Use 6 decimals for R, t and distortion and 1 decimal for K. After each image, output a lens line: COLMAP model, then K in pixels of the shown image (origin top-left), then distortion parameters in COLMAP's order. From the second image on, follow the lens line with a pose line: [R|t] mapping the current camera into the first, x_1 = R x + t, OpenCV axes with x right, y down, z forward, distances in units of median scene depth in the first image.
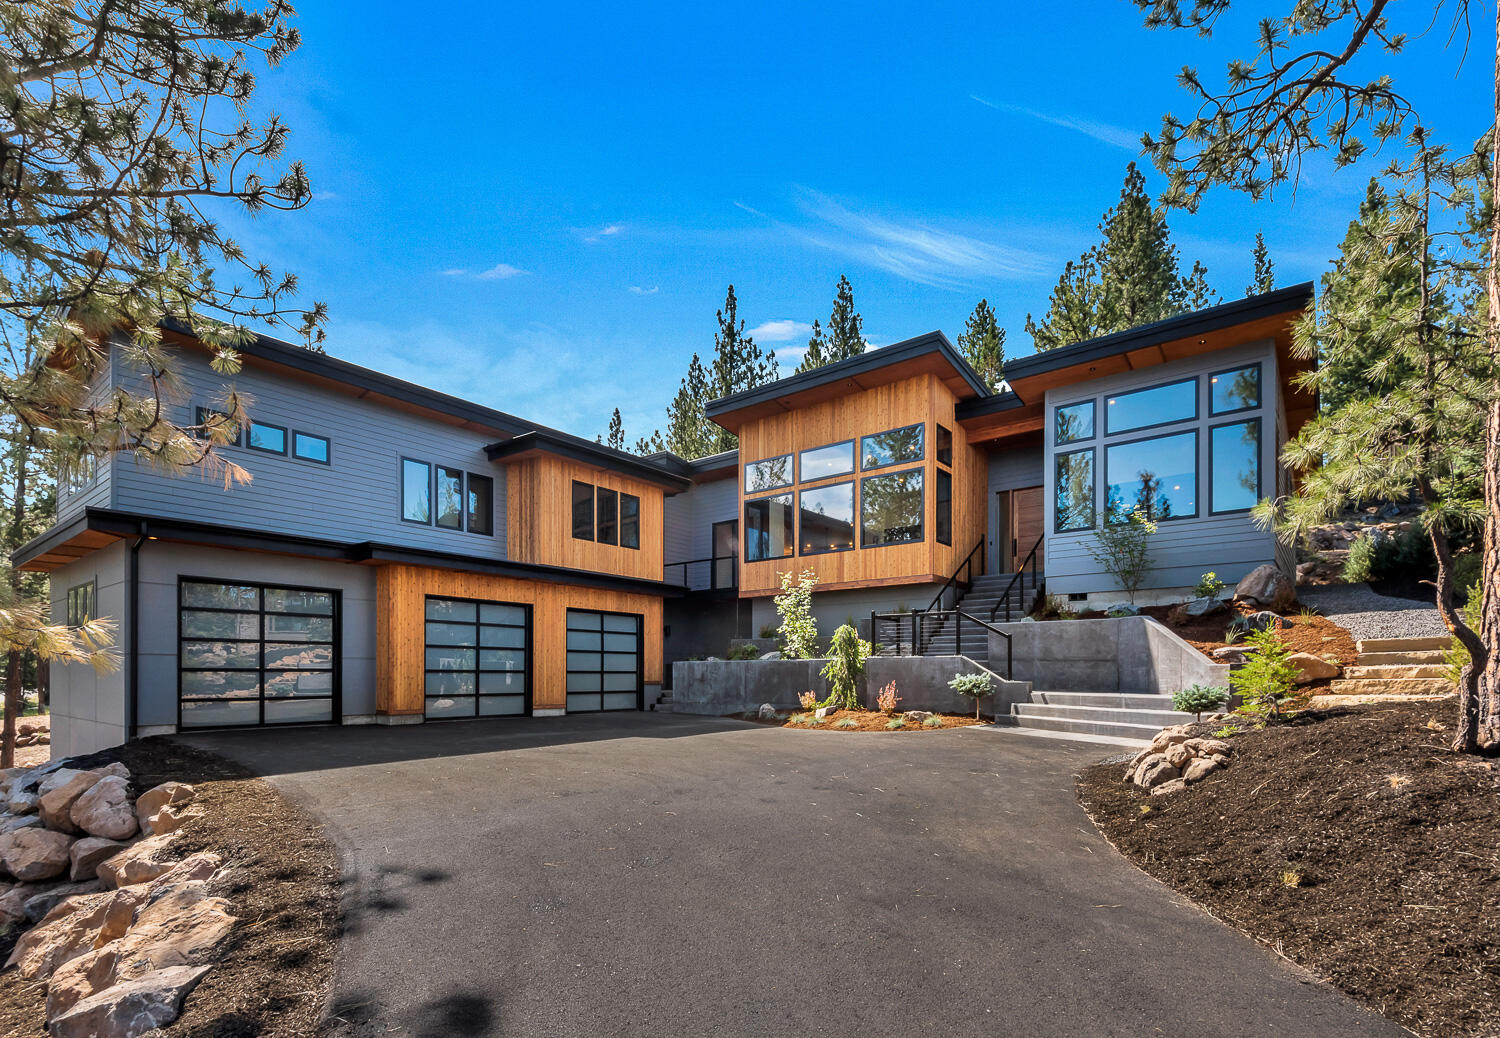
lens RADIAL K [[694.9, 0, 750.0], [0, 694.9, 519.0], [0, 0, 1]] dist [0.001717, 0.000104]
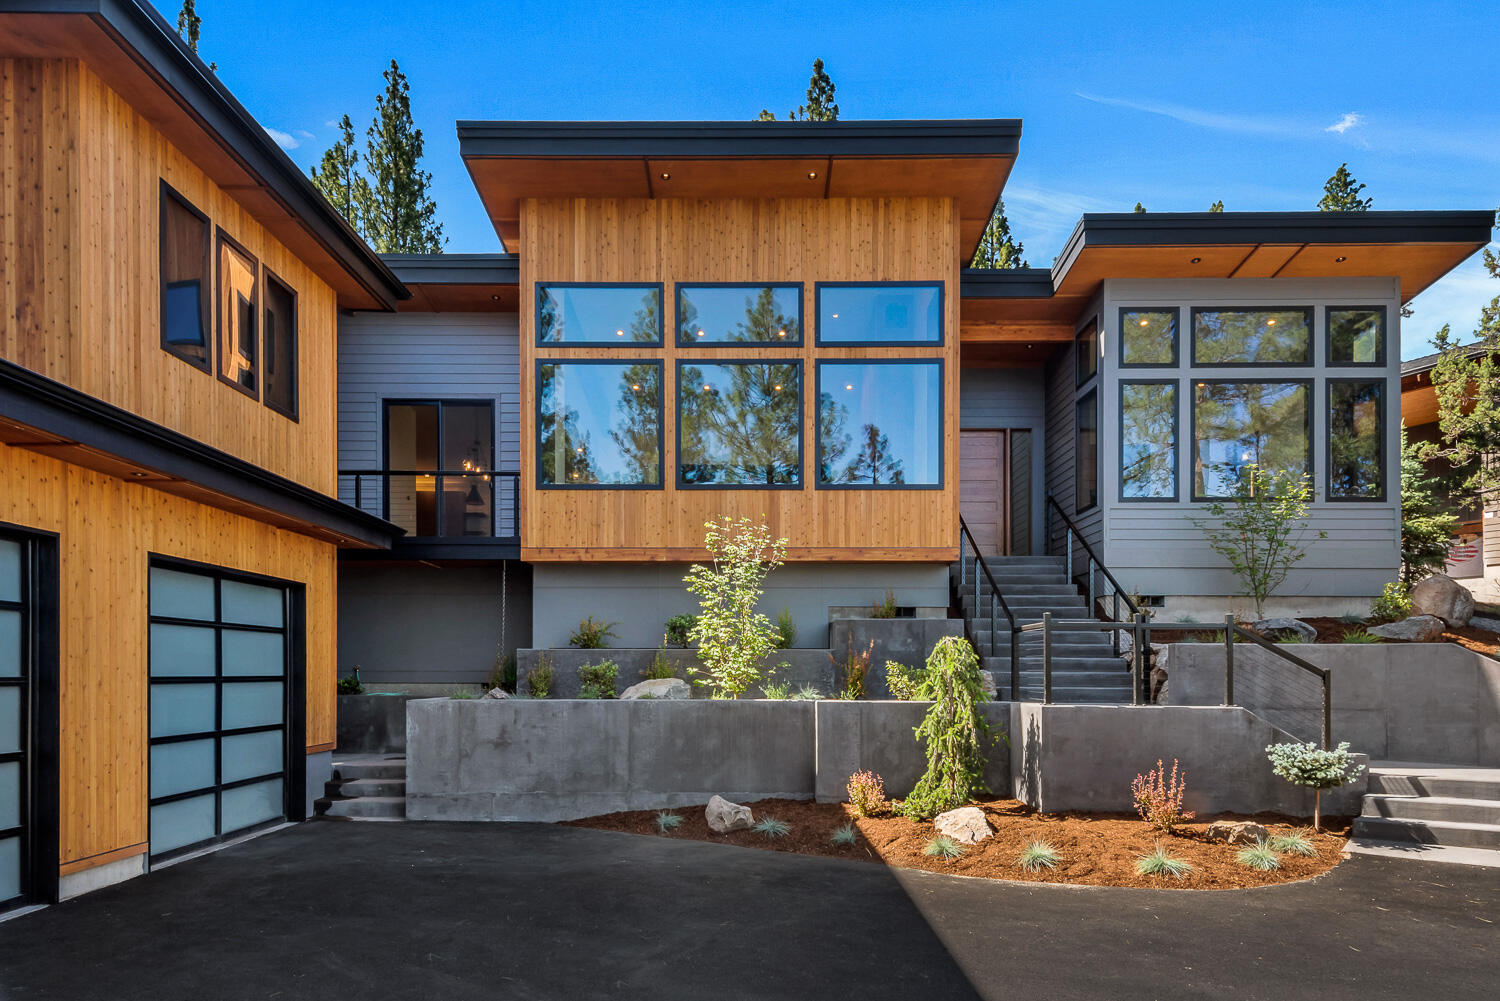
lens RADIAL K [[877.2, 0, 749.9], [0, 877.2, 561.7], [0, 0, 1]] dist [0.019495, -0.000281]
pose [[0.789320, 0.075273, 0.609350, -0.292226], [-0.133612, 0.989730, 0.050813, 0.071326], [-0.599267, -0.121525, 0.791271, 0.489337]]
